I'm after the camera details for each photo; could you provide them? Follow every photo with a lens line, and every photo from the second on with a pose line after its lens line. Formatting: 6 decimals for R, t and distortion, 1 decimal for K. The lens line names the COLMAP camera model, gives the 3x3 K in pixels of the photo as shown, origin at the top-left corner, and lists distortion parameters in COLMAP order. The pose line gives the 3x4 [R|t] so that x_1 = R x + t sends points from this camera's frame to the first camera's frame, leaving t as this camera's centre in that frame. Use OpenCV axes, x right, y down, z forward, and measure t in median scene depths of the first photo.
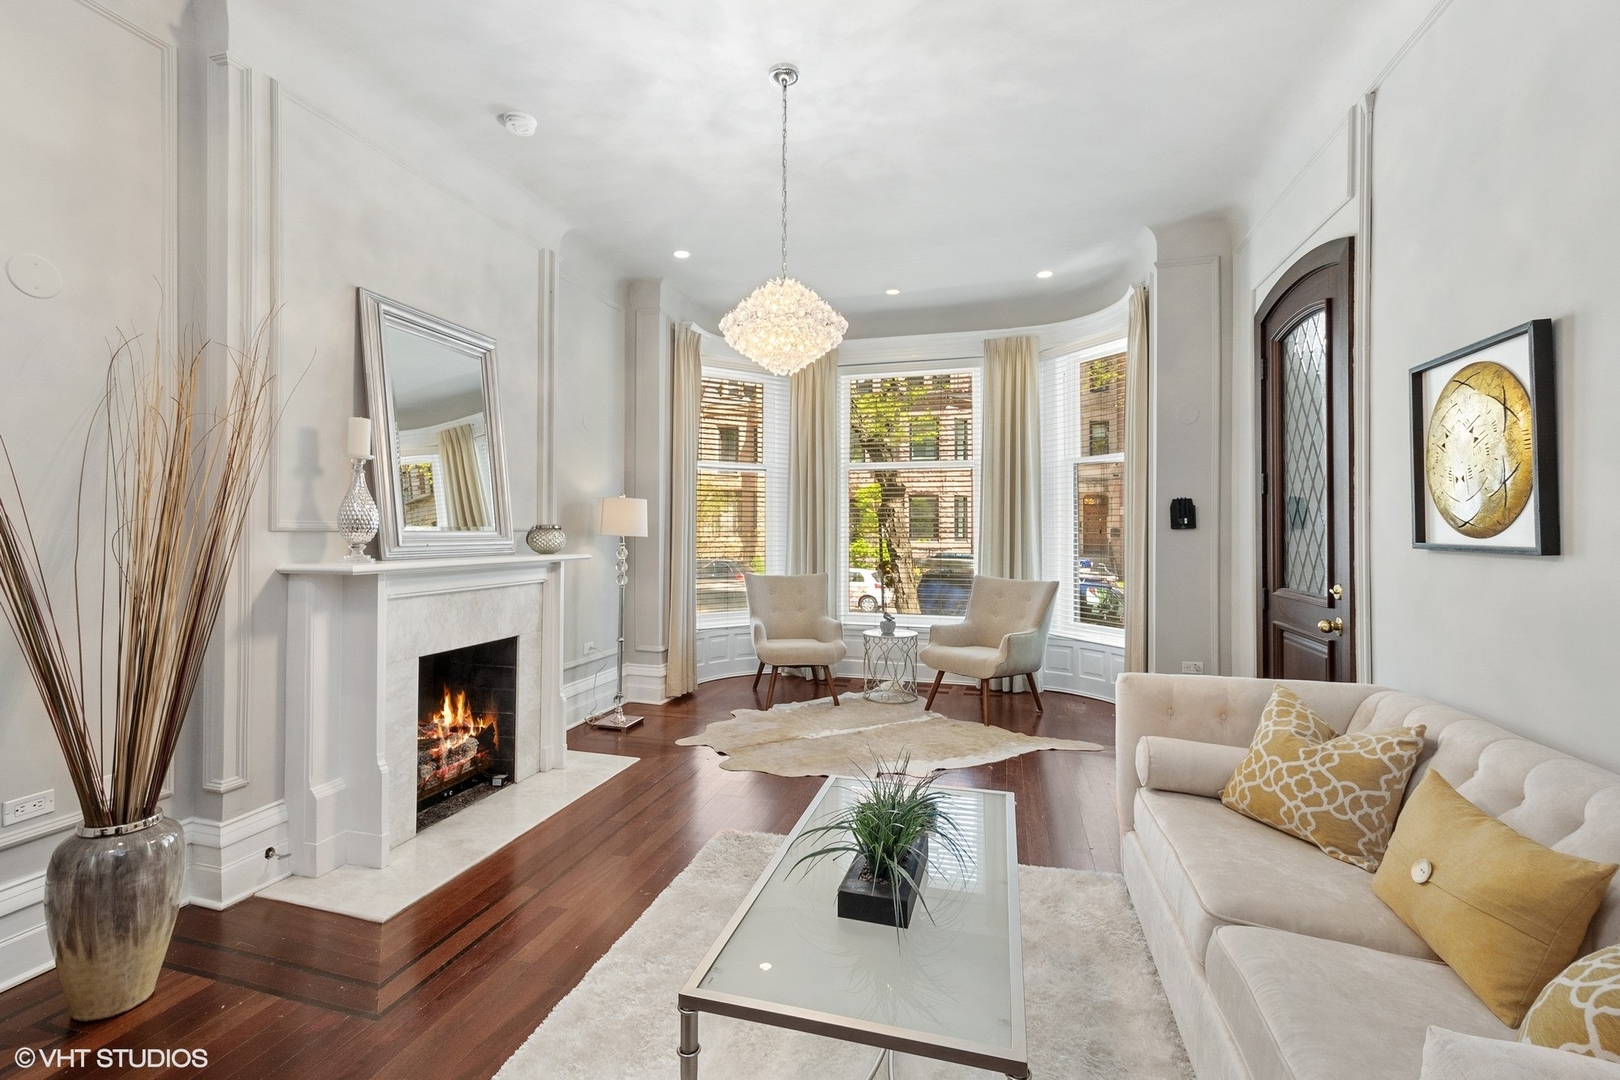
lens RADIAL K [[706.5, 0, 799.6], [0, 706.5, 532.0], [0, 0, 1]] dist [0.009957, -0.003162]
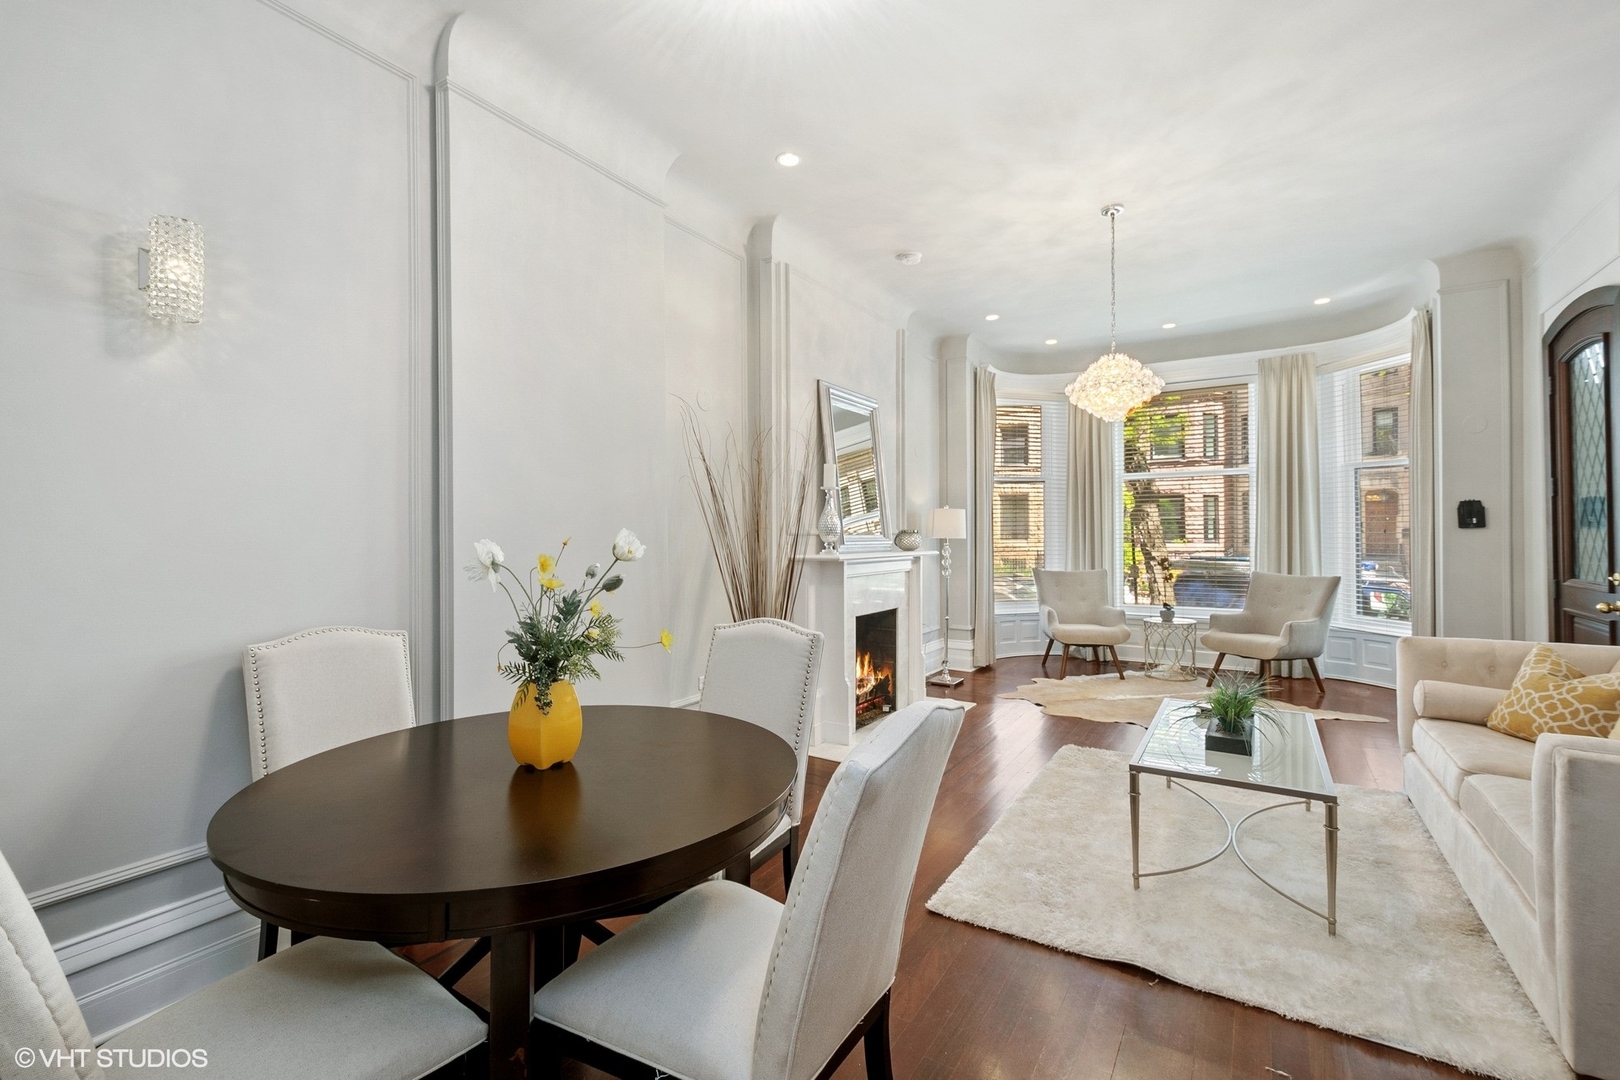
lens RADIAL K [[706.5, 0, 815.0], [0, 706.5, 531.8], [0, 0, 1]] dist [0.009957, -0.003162]
pose [[0.961522, -0.009305, -0.274570, -0.152103], [0.007553, 0.999944, -0.007438, 0.002637], [0.274624, 0.005078, 0.961538, -0.377997]]
